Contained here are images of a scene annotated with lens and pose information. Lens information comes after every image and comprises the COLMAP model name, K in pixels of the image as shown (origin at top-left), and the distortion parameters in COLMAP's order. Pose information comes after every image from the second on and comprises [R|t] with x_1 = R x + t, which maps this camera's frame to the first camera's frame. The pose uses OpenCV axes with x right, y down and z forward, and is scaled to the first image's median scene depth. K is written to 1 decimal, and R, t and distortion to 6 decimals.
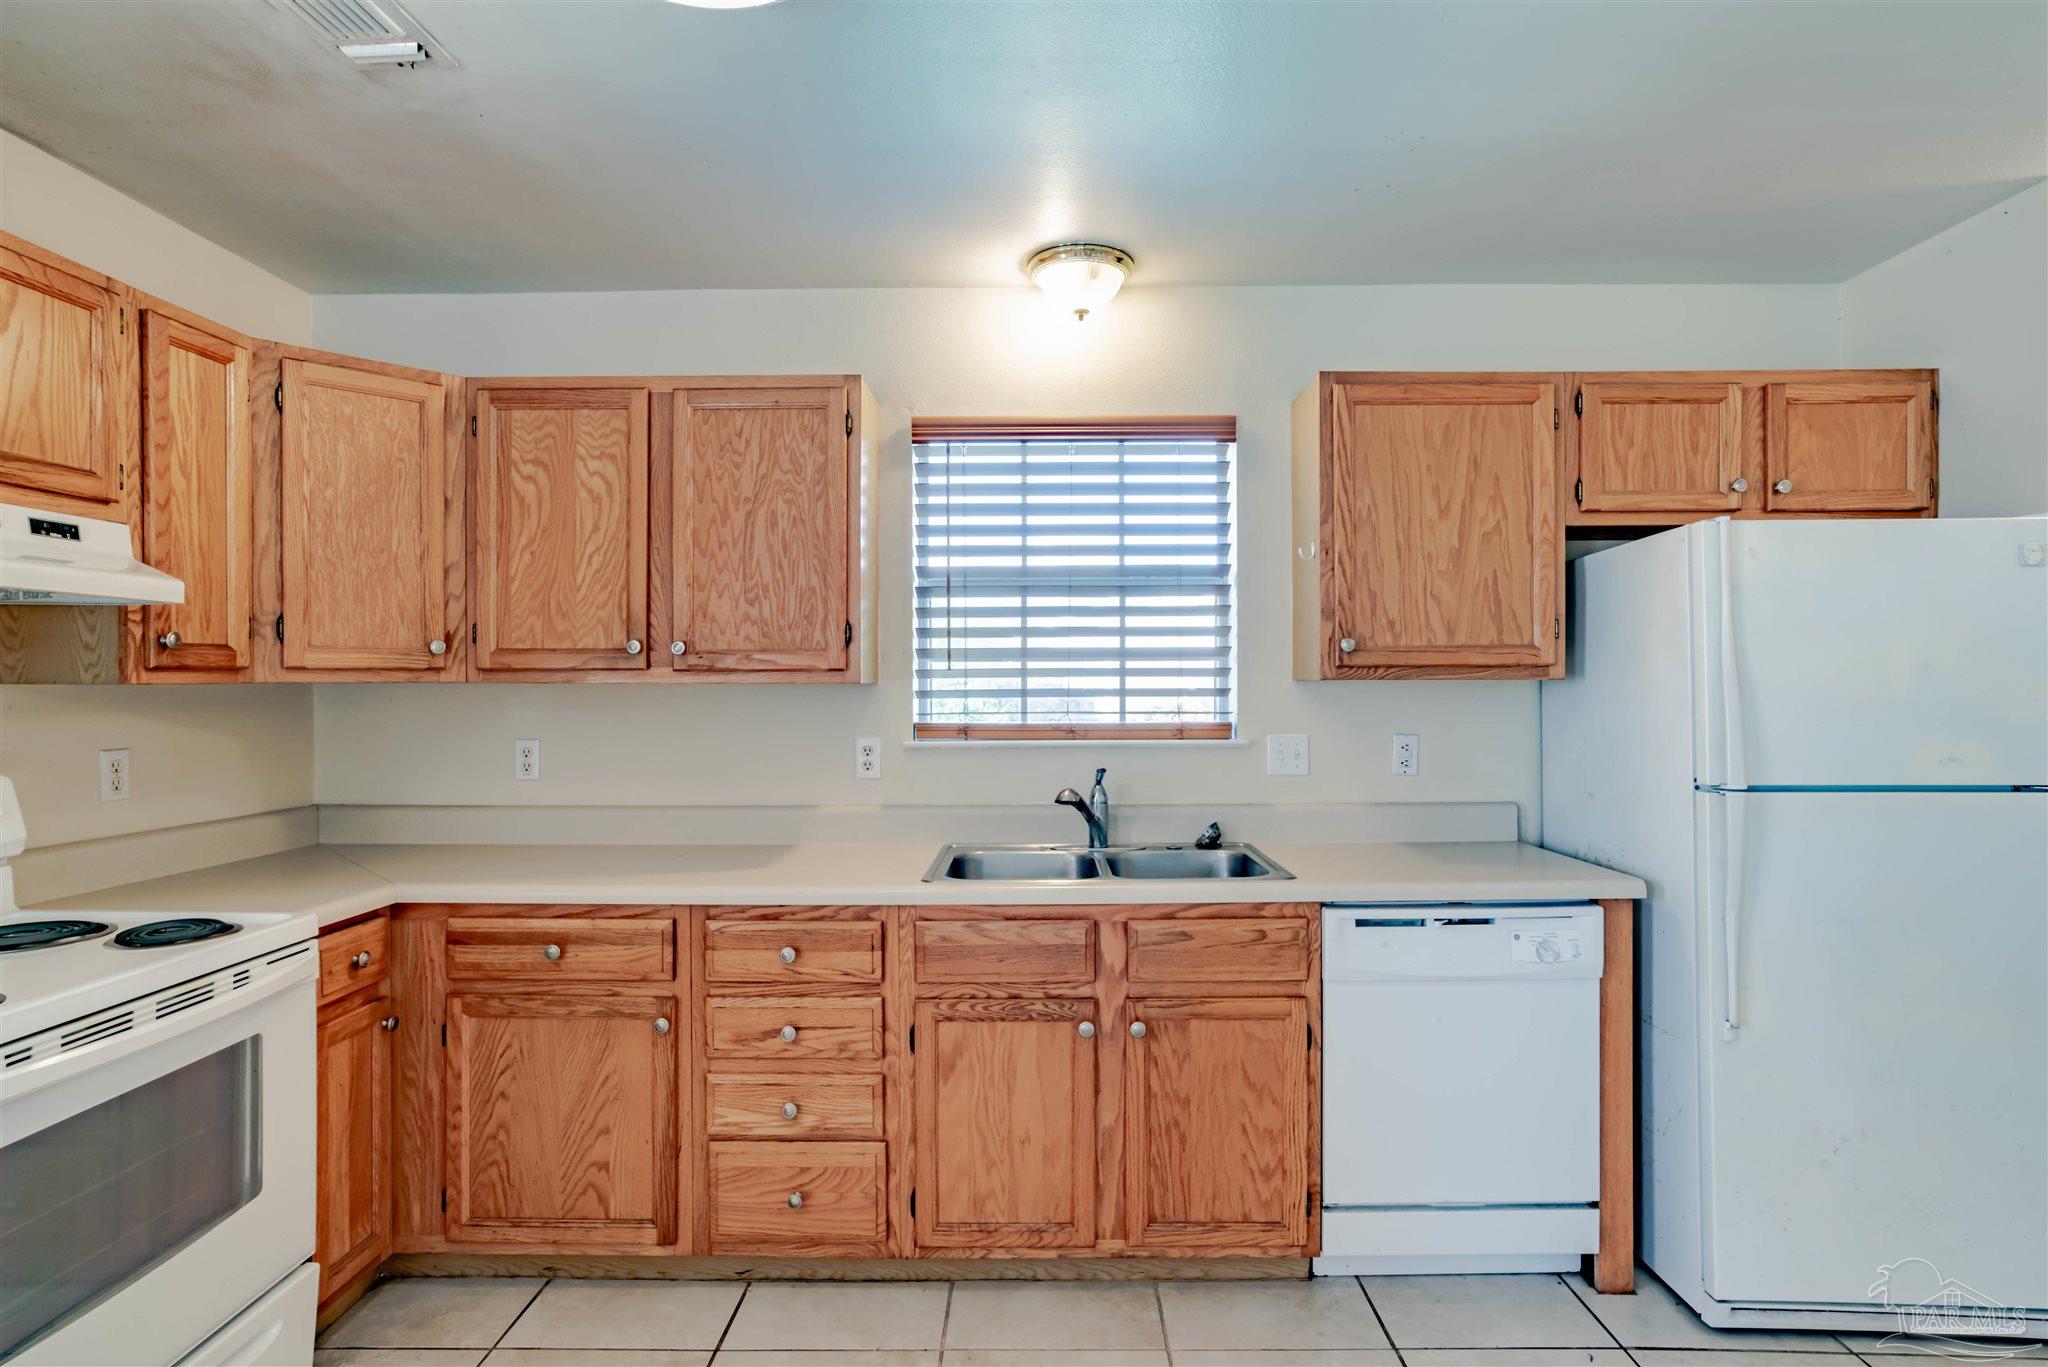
lens RADIAL K [[1041.4, 0, 1024.0], [0, 1041.4, 683.5], [0, 0, 1]] dist [-0.031216, 0.031699]
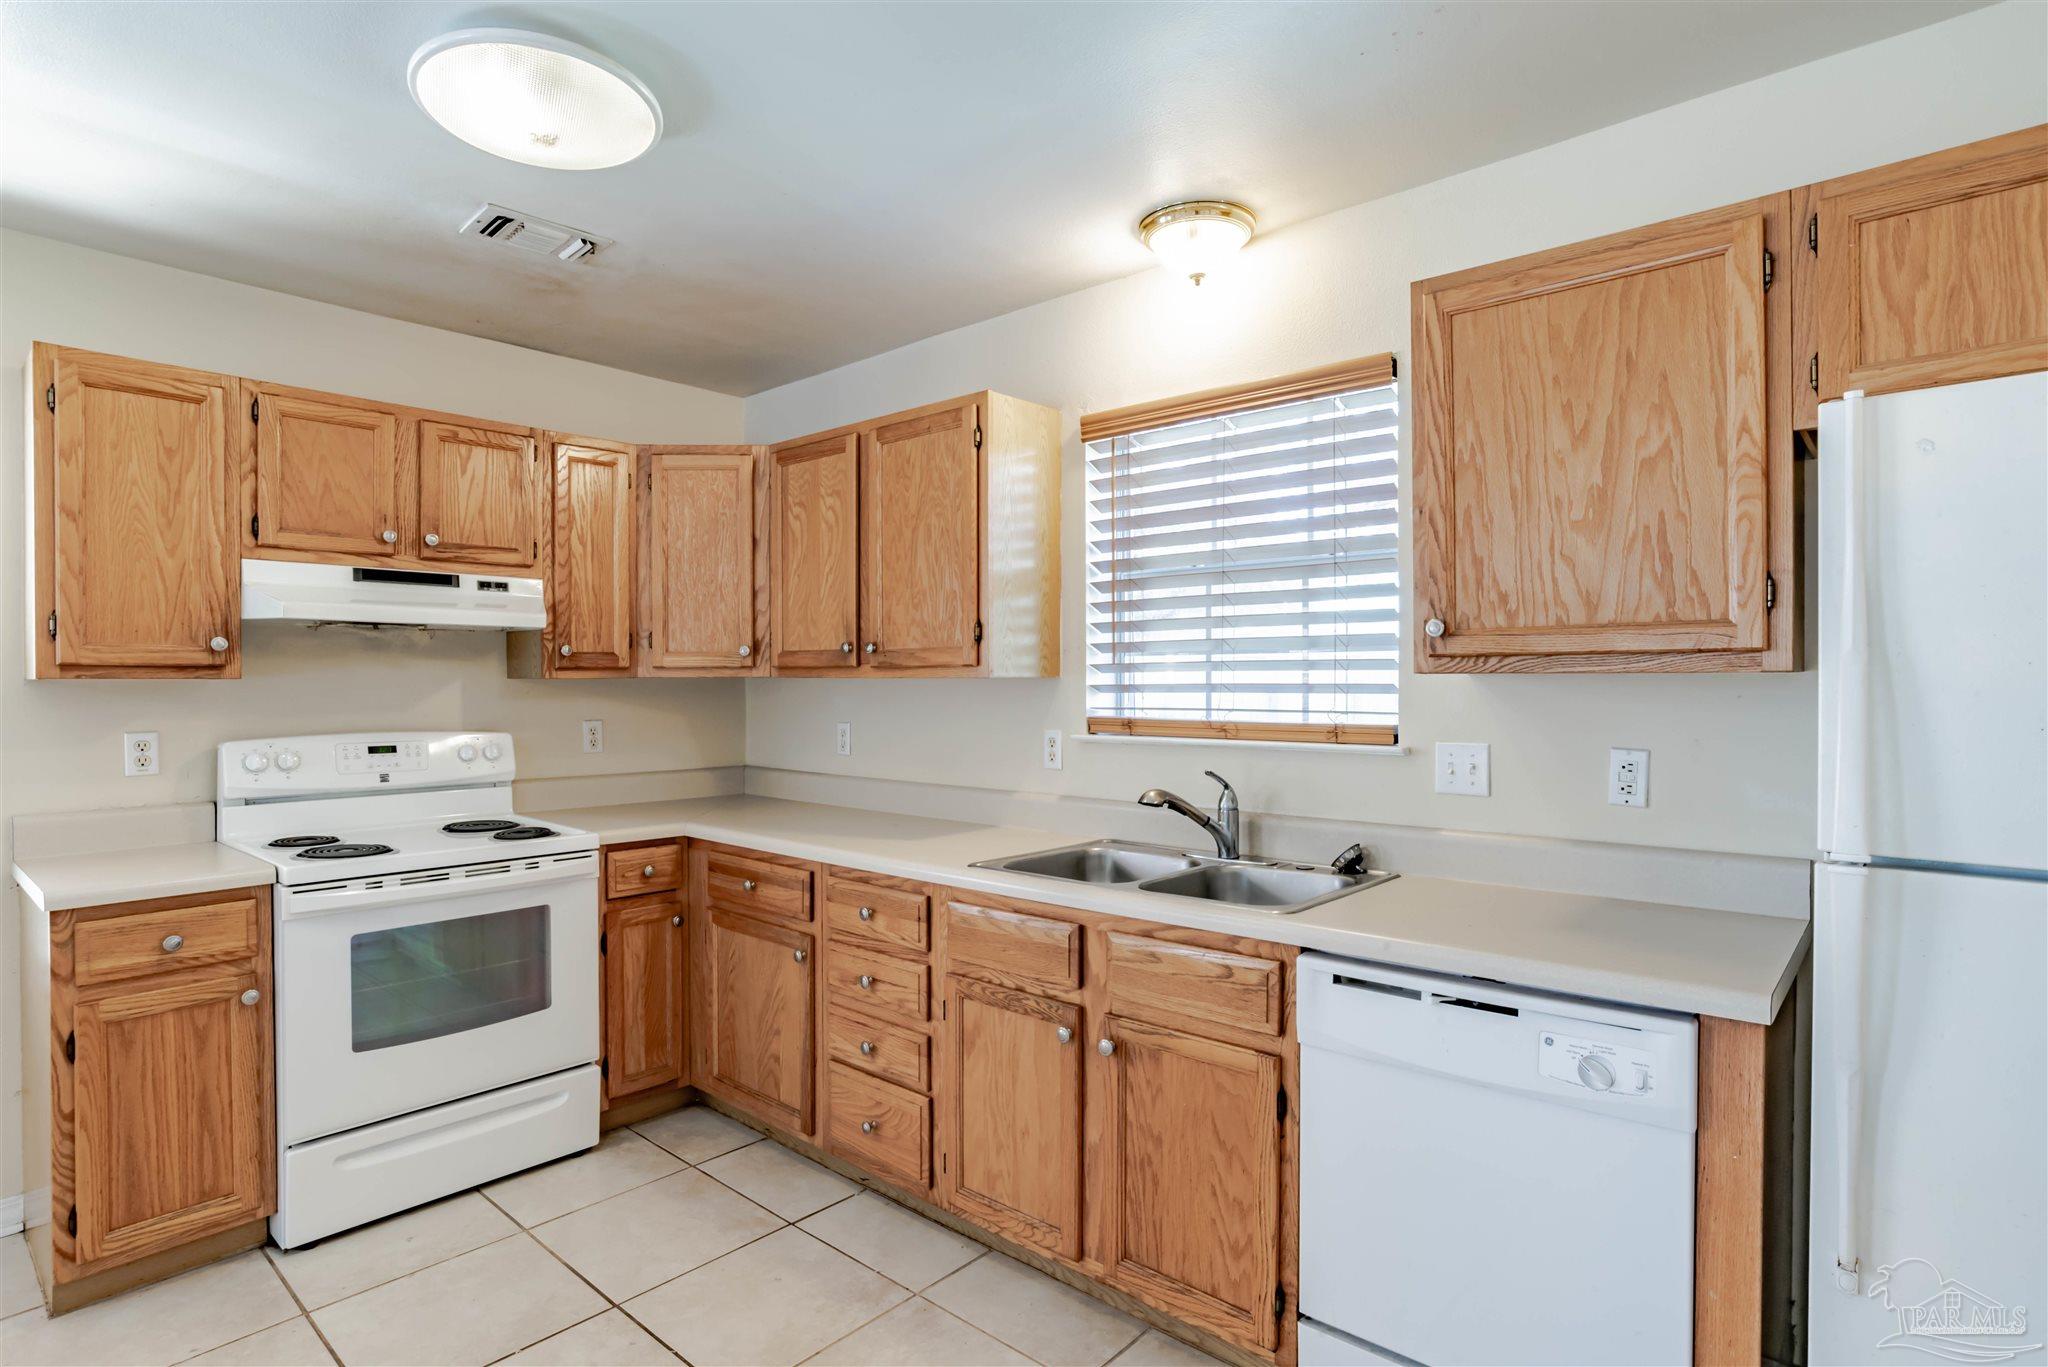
lens RADIAL K [[1042.0, 0, 1028.7], [0, 1042.0, 685.6], [0, 0, 1]] dist [-0.042458, 0.021976]
pose [[0.759280, 0.004915, -0.650745, 0.650537], [0.000673, 0.999965, 0.008338, -0.001308], [0.650764, -0.006769, 0.759250, 0.241168]]
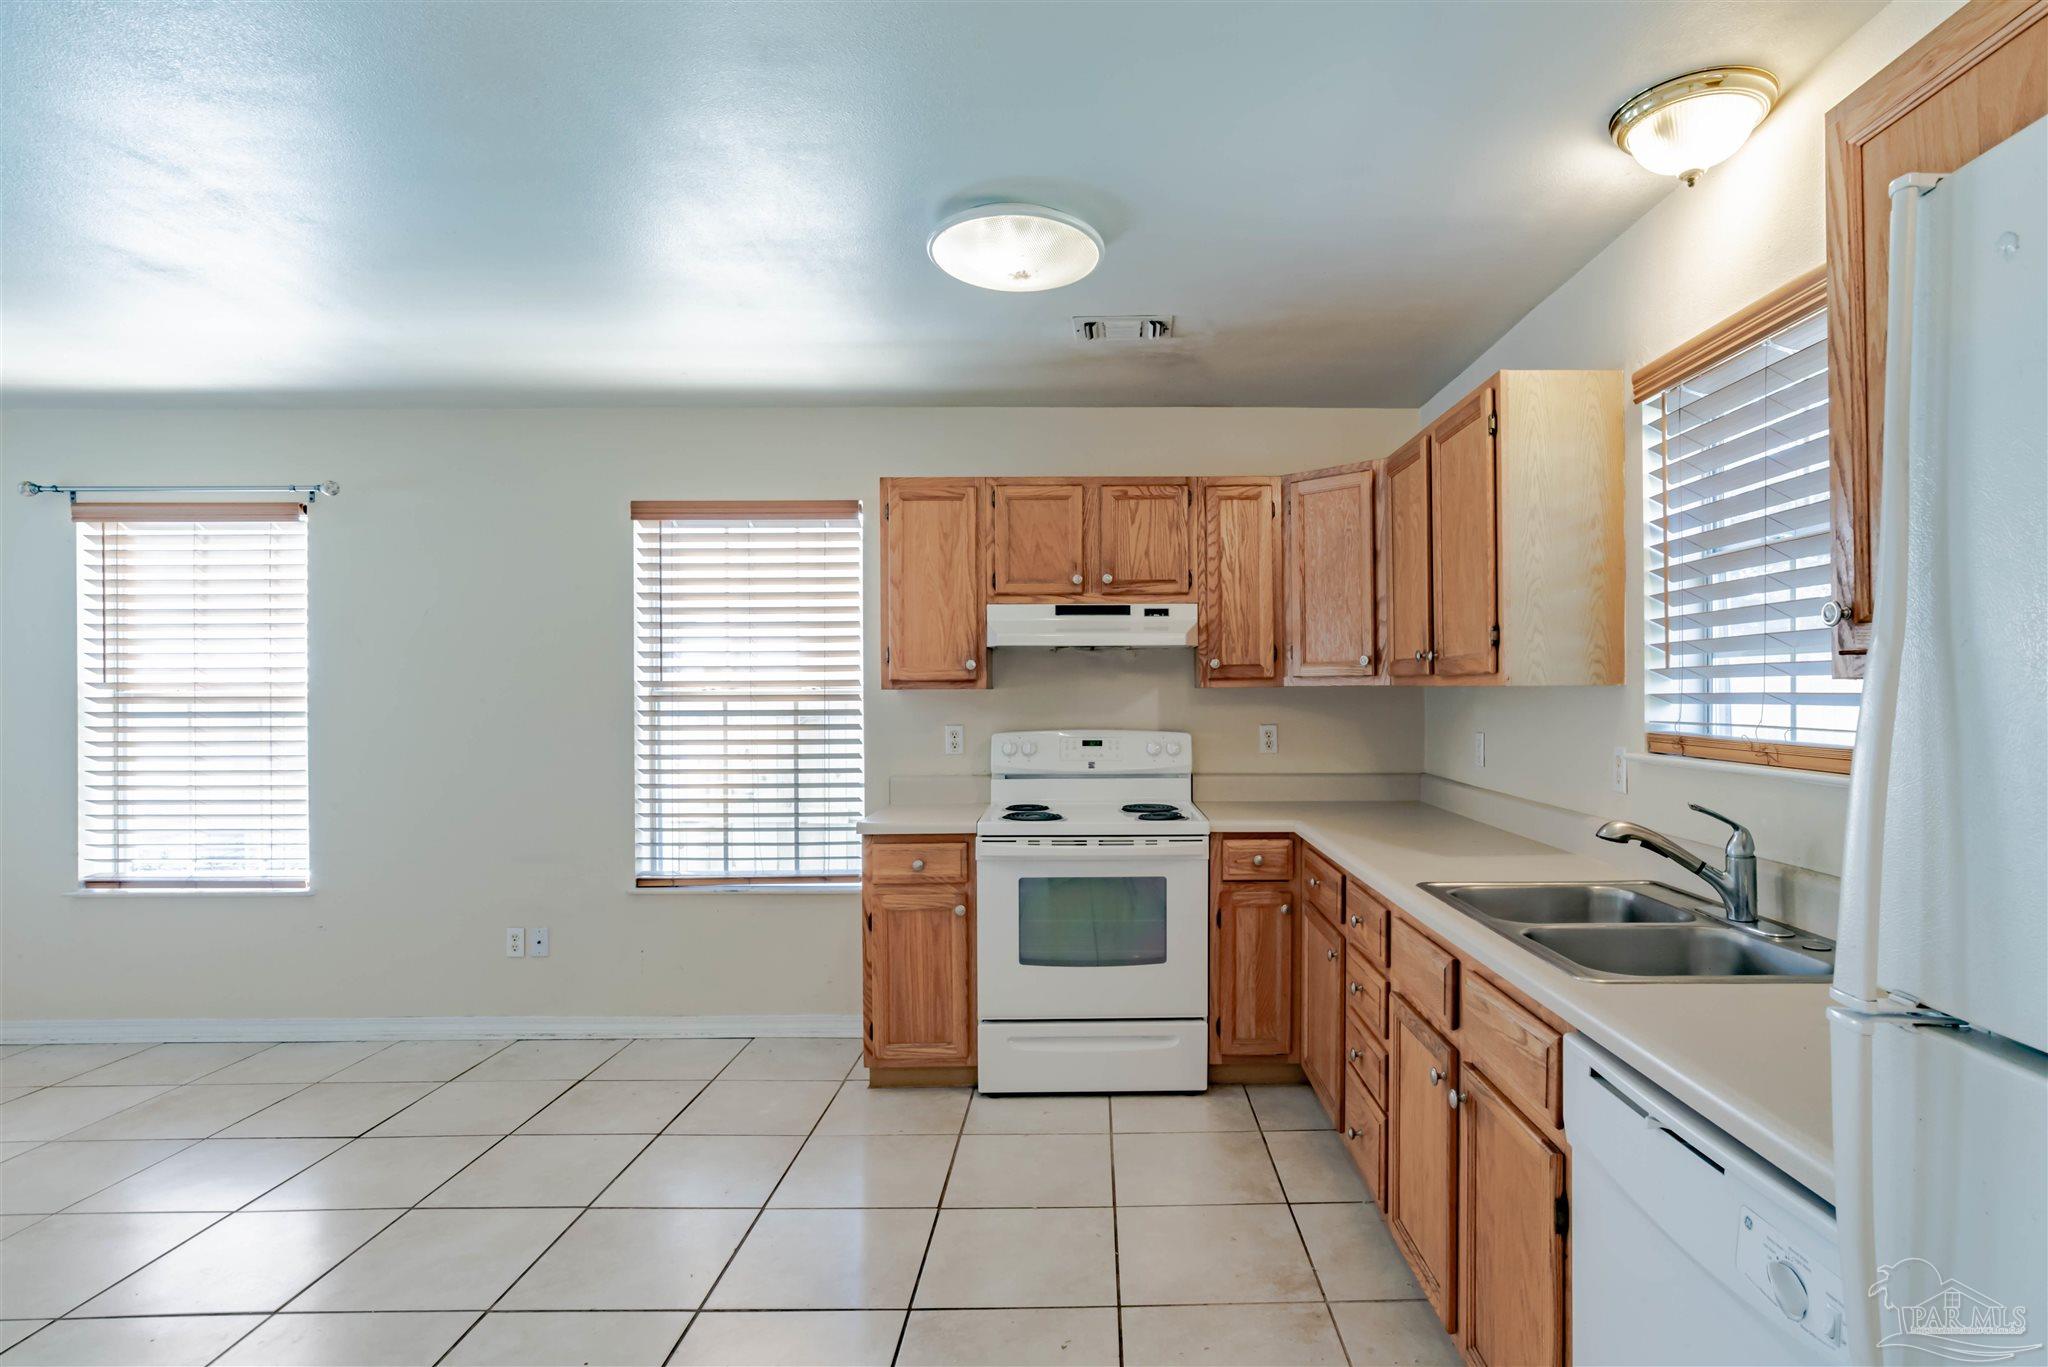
lens RADIAL K [[1068.3, 0, 1115.2], [0, 1068.3, 690.0], [0, 0, 1]] dist [-0.038627, 0.023442]
pose [[0.033837, 0.002899, -0.999423, 0.938734], [0.006481, 0.999974, 0.003120, -0.002295], [0.999406, -0.006583, 0.033818, 0.684146]]
